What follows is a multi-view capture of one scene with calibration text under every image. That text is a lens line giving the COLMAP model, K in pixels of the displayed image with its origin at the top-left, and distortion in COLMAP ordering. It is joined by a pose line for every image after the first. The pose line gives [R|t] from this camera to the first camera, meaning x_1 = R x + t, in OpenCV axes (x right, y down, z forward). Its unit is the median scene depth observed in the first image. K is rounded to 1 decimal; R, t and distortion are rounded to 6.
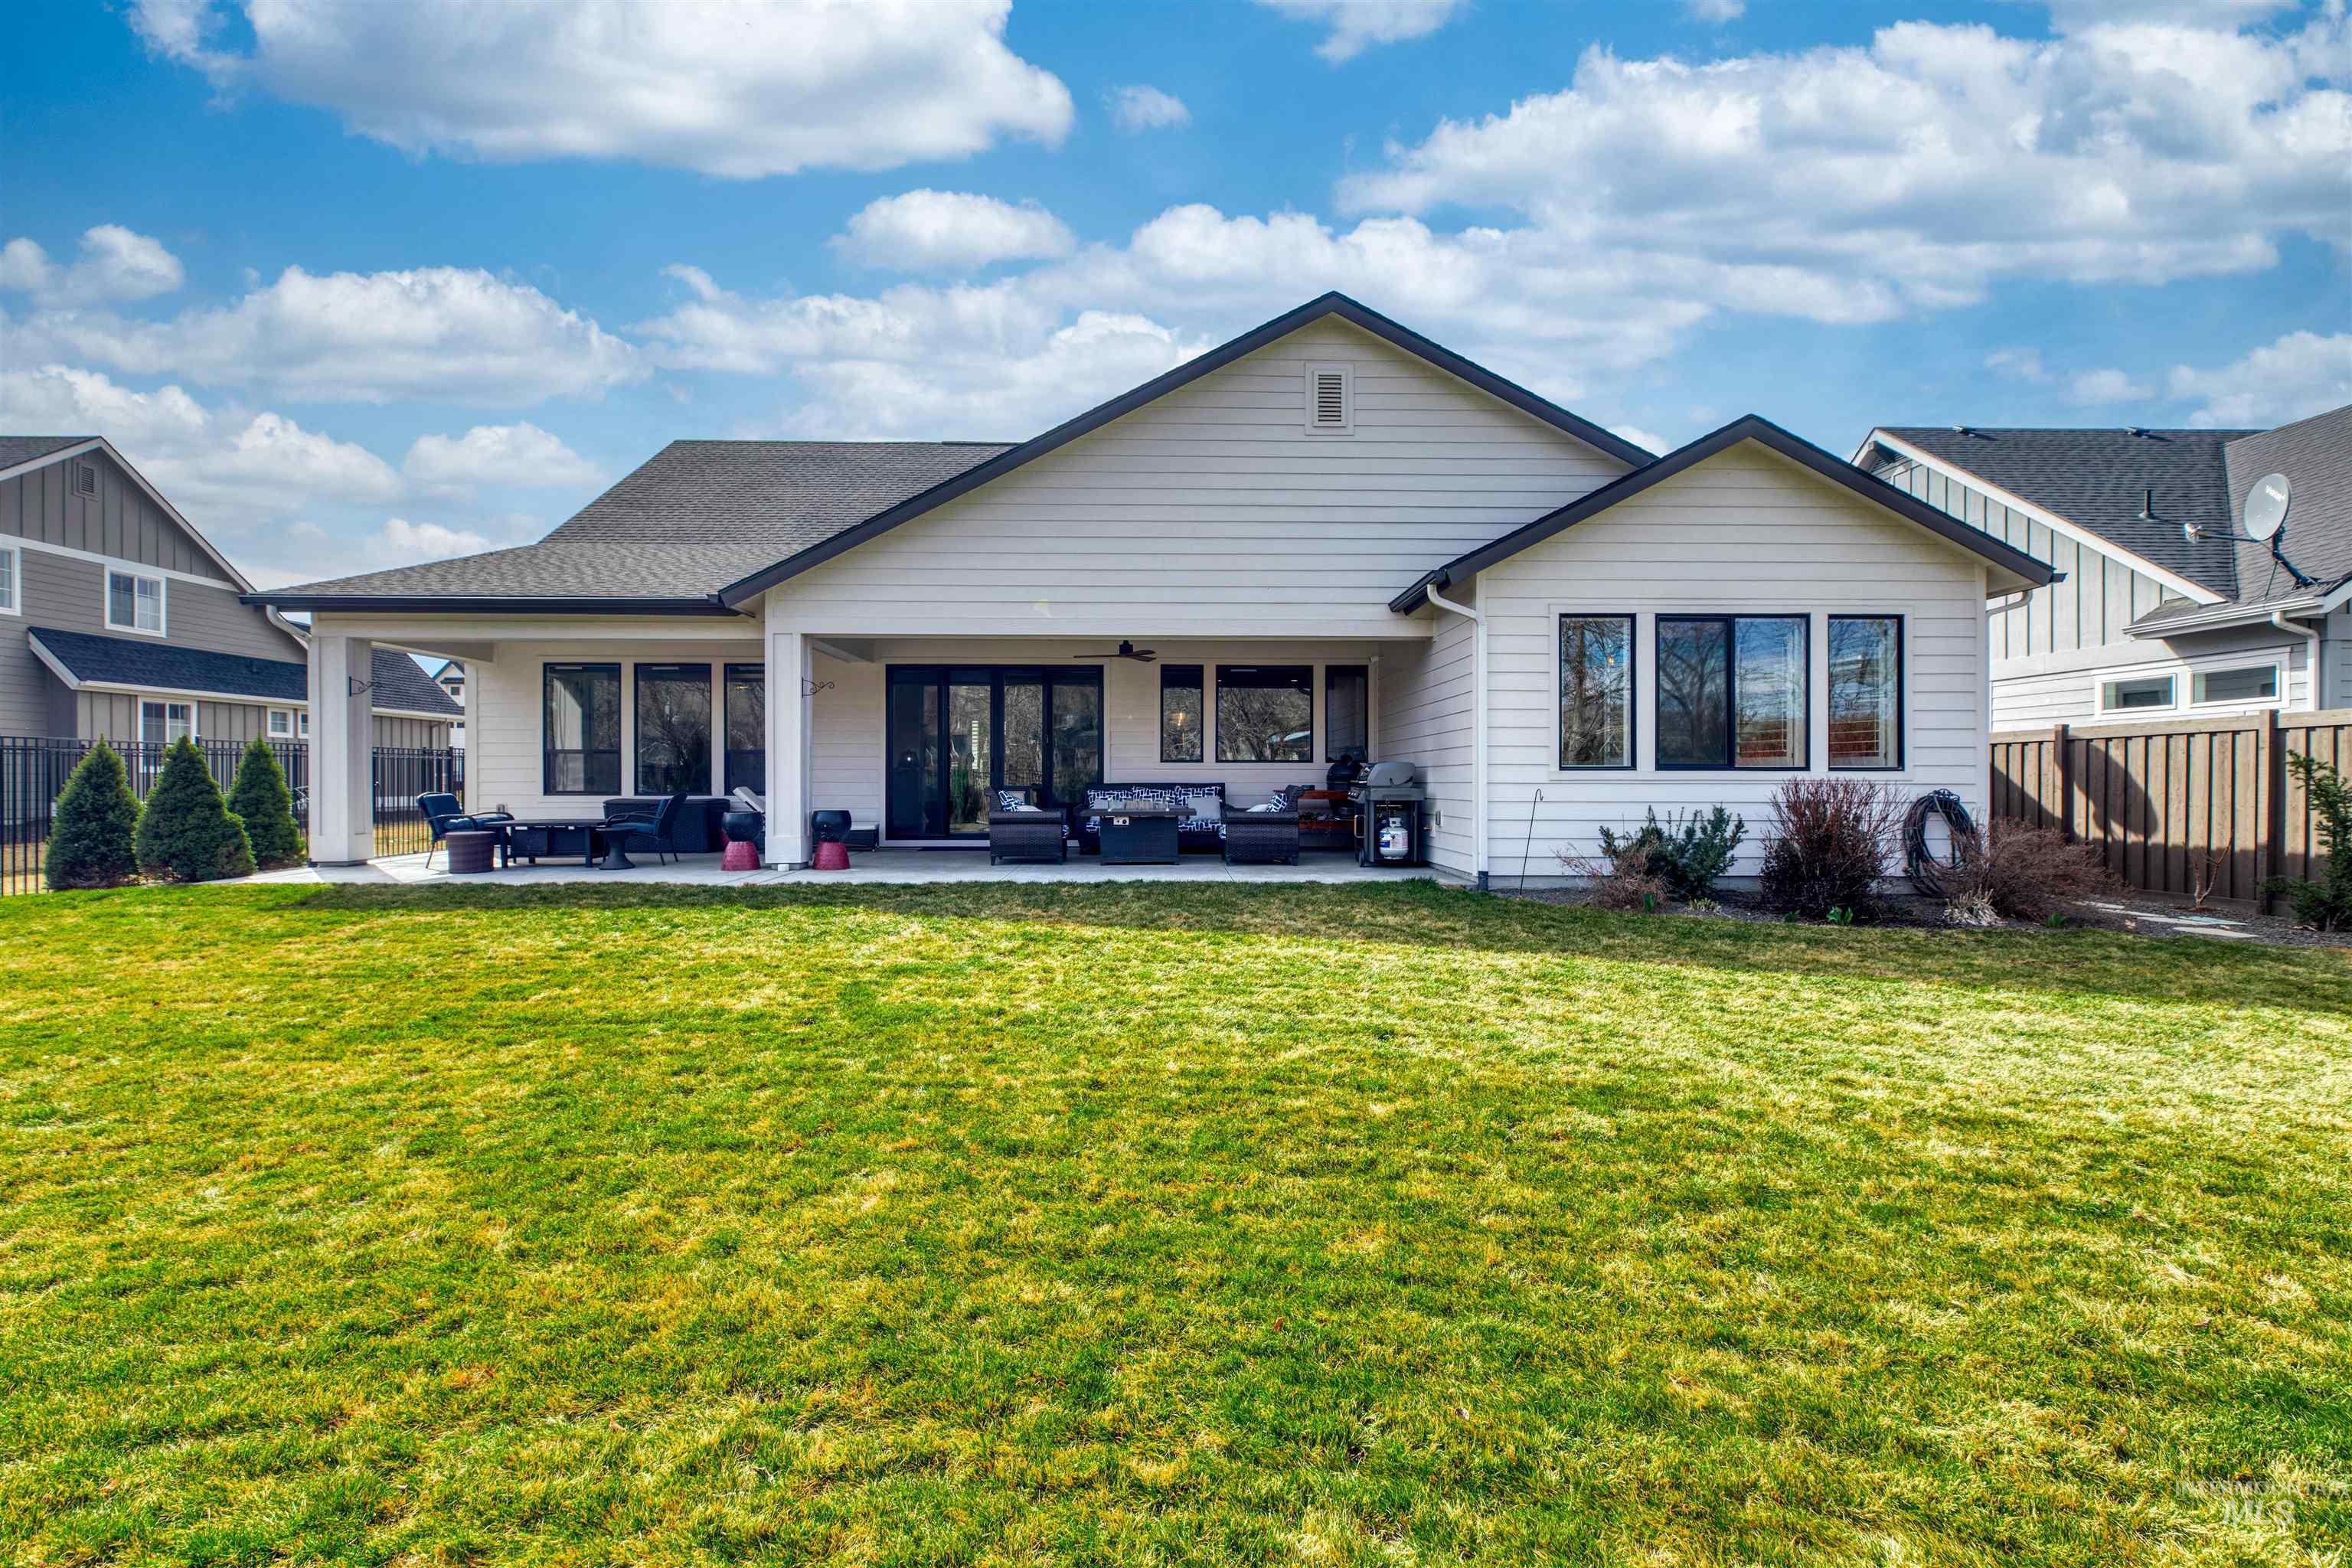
lens RADIAL K [[1045.7, 0, 1174.7], [0, 1045.7, 788.8], [0, 0, 1]] dist [0.000321, 0.000054]
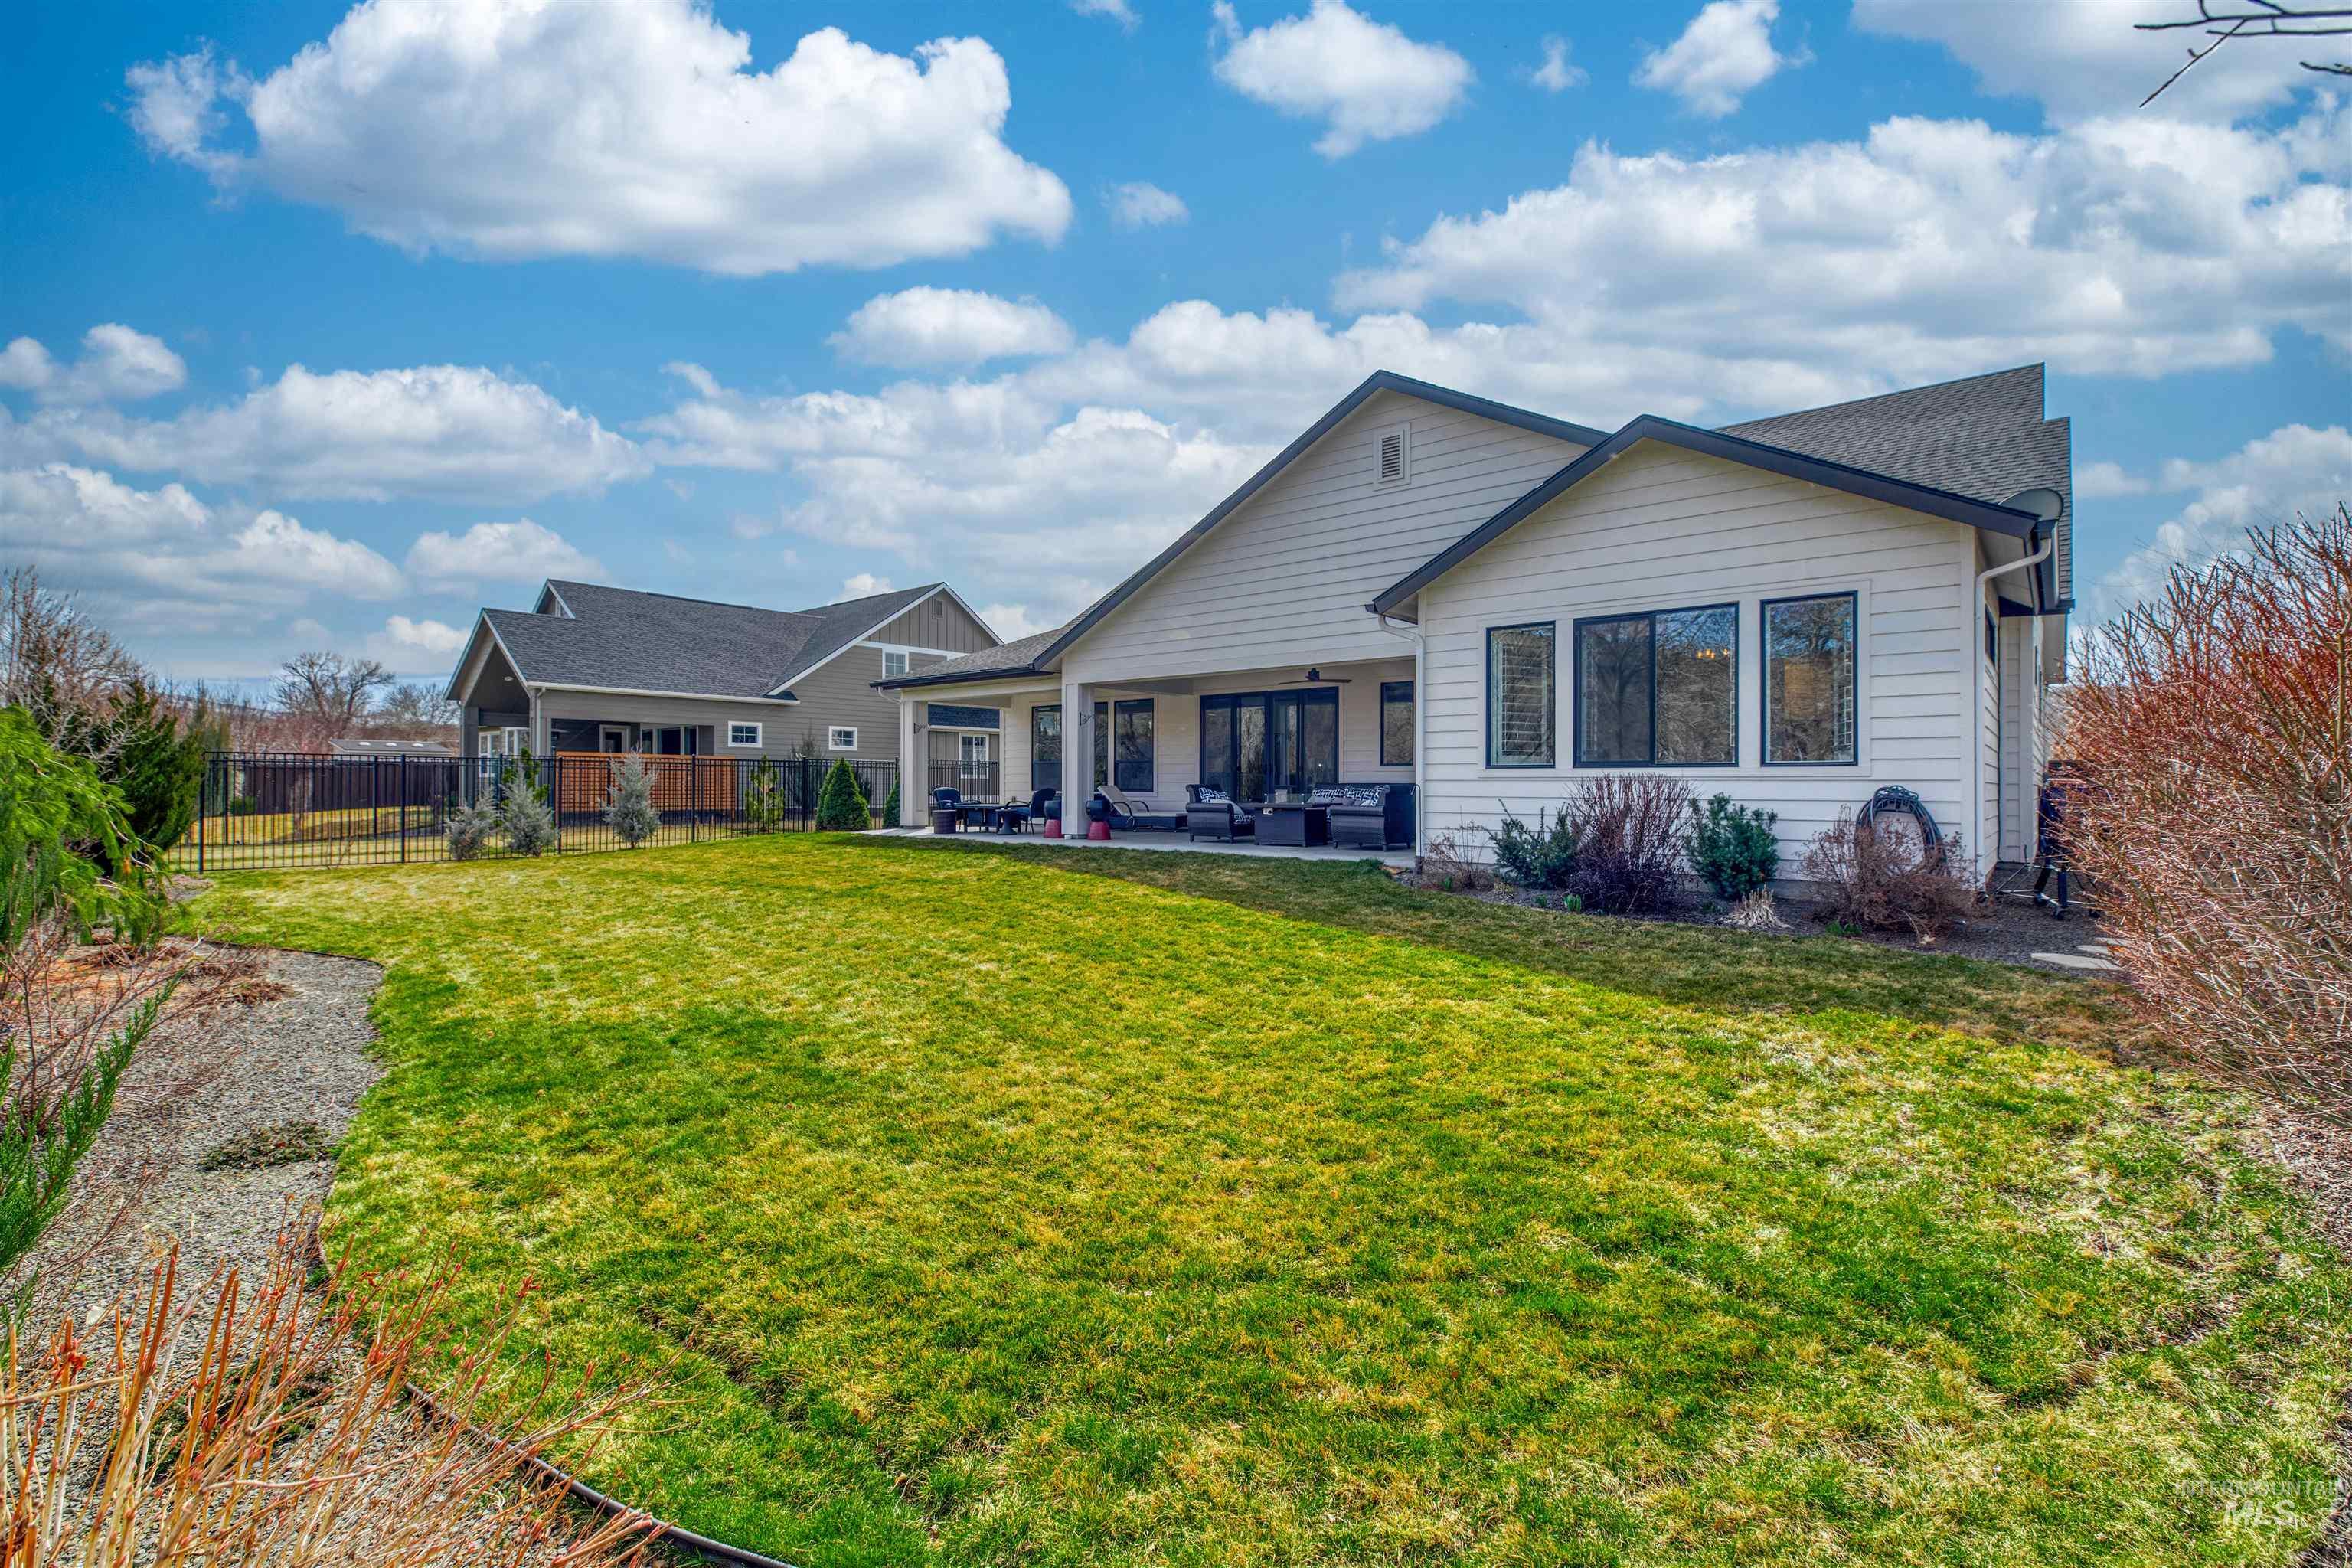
lens RADIAL K [[1045.7, 0, 1174.7], [0, 1045.7, 788.8], [0, 0, 1]] dist [0.000321, 0.000054]
pose [[0.749157, 0.002687, -0.662387, 0.775921], [-0.006489, 0.999974, -0.003283, 0.008555], [0.662361, 0.006757, 0.749154, -0.048782]]
